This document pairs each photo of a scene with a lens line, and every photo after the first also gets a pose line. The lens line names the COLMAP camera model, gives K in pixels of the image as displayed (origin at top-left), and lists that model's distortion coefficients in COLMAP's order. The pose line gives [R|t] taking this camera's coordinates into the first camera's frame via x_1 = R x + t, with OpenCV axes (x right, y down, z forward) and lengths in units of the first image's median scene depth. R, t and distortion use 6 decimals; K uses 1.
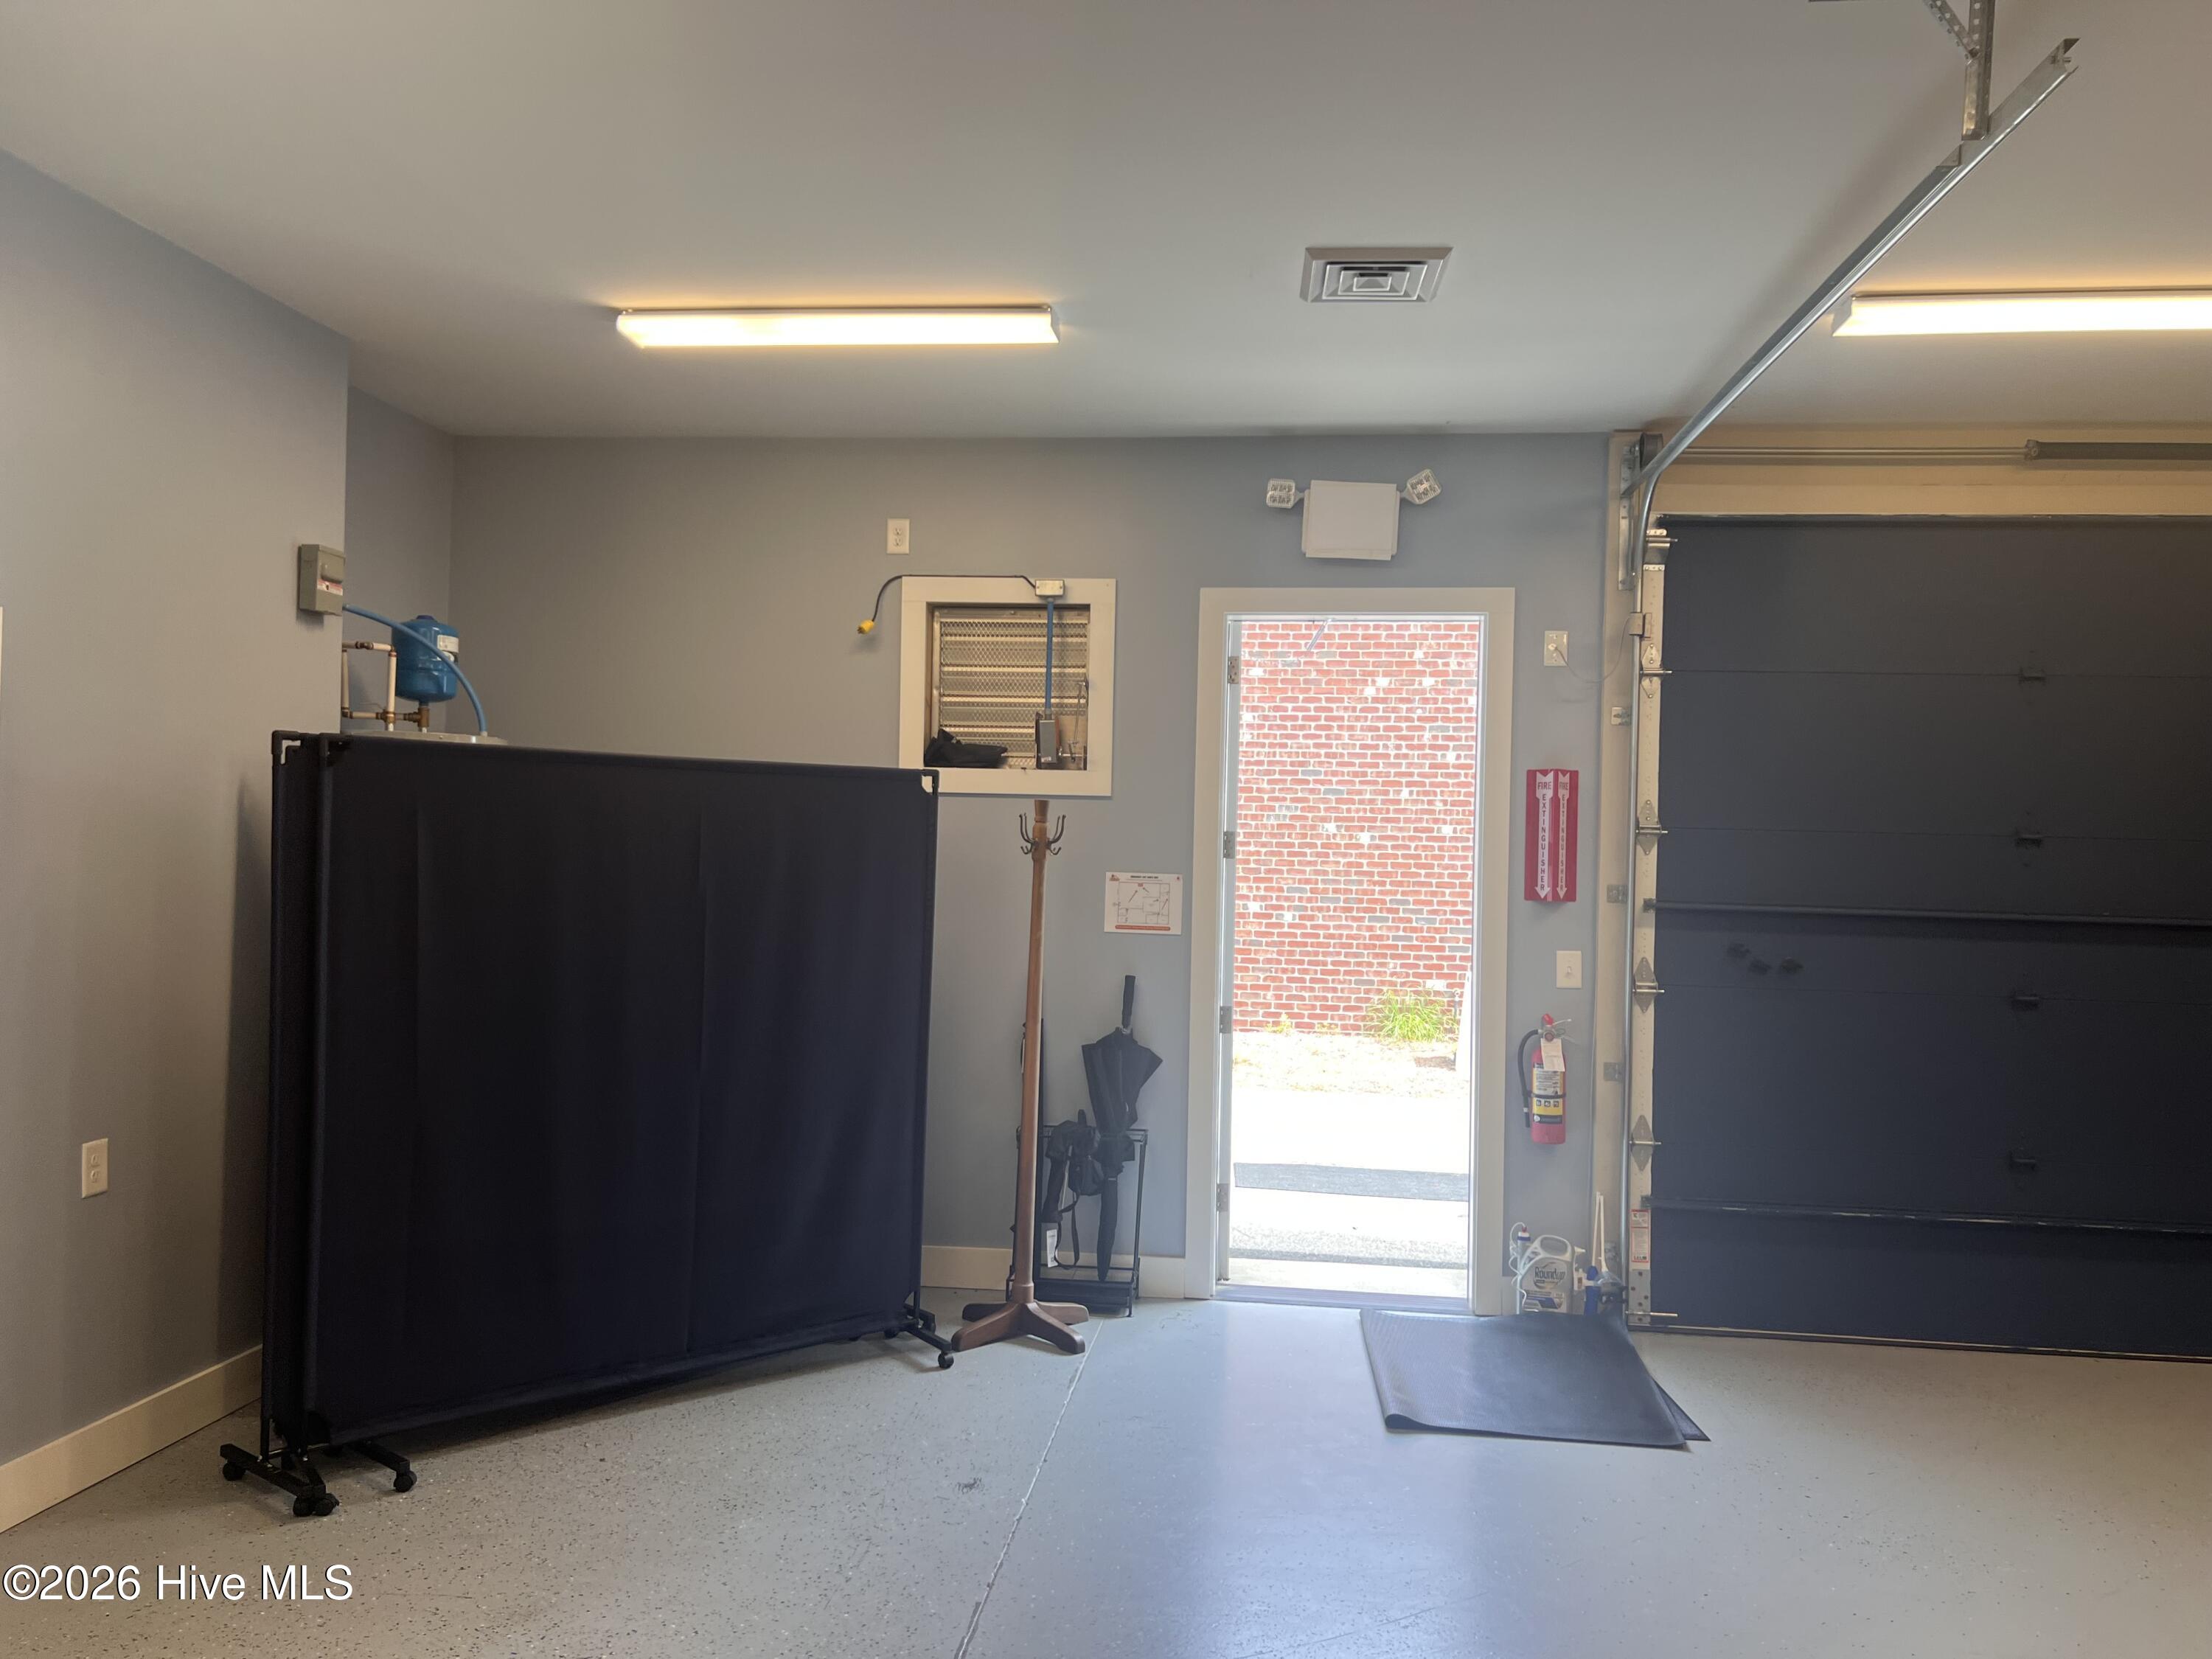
lens RADIAL K [[1676.5, 0, 1106.0], [0, 1676.5, 829.5], [0, 0, 1]] dist [0.095403, -0.118314]
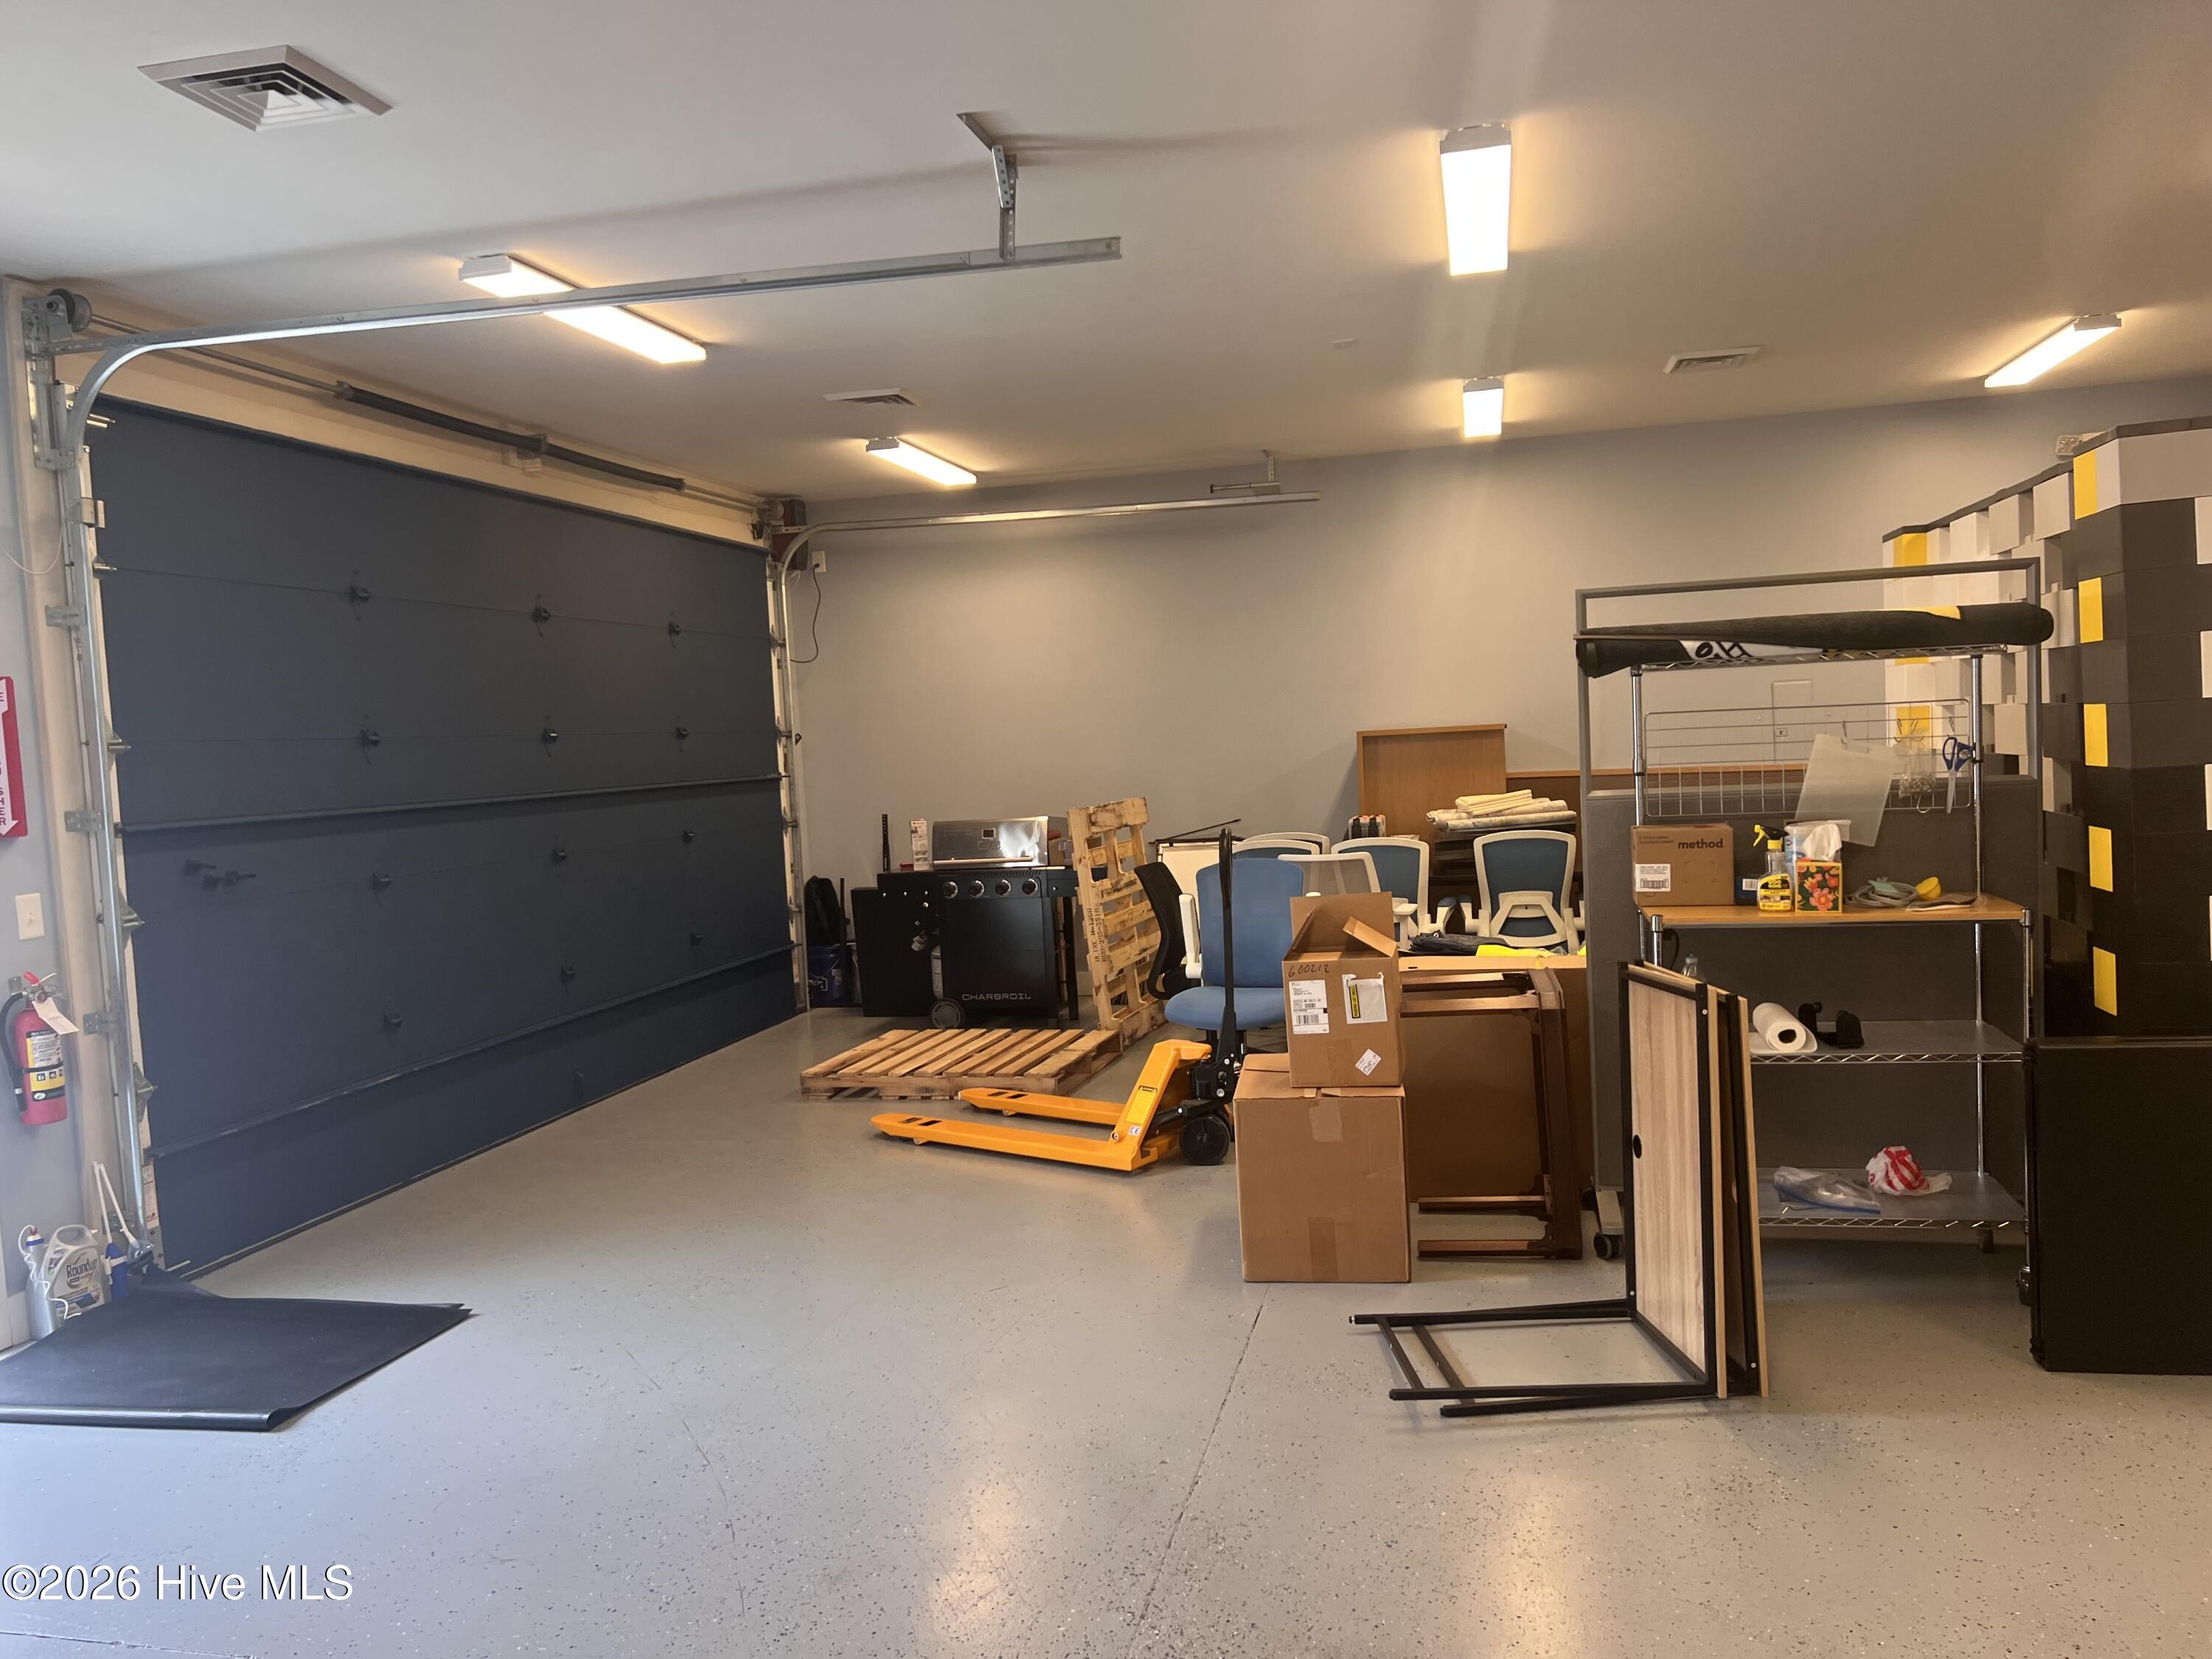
lens RADIAL K [[1676.5, 0, 1106.0], [0, 1676.5, 829.5], [0, 0, 1]] dist [0.095403, -0.118314]
pose [[0.110579, -0.087658, 0.989994, -0.509374], [0.044027, 0.995557, 0.083233, -0.007494], [-0.992892, 0.034383, 0.113947, 0.372843]]
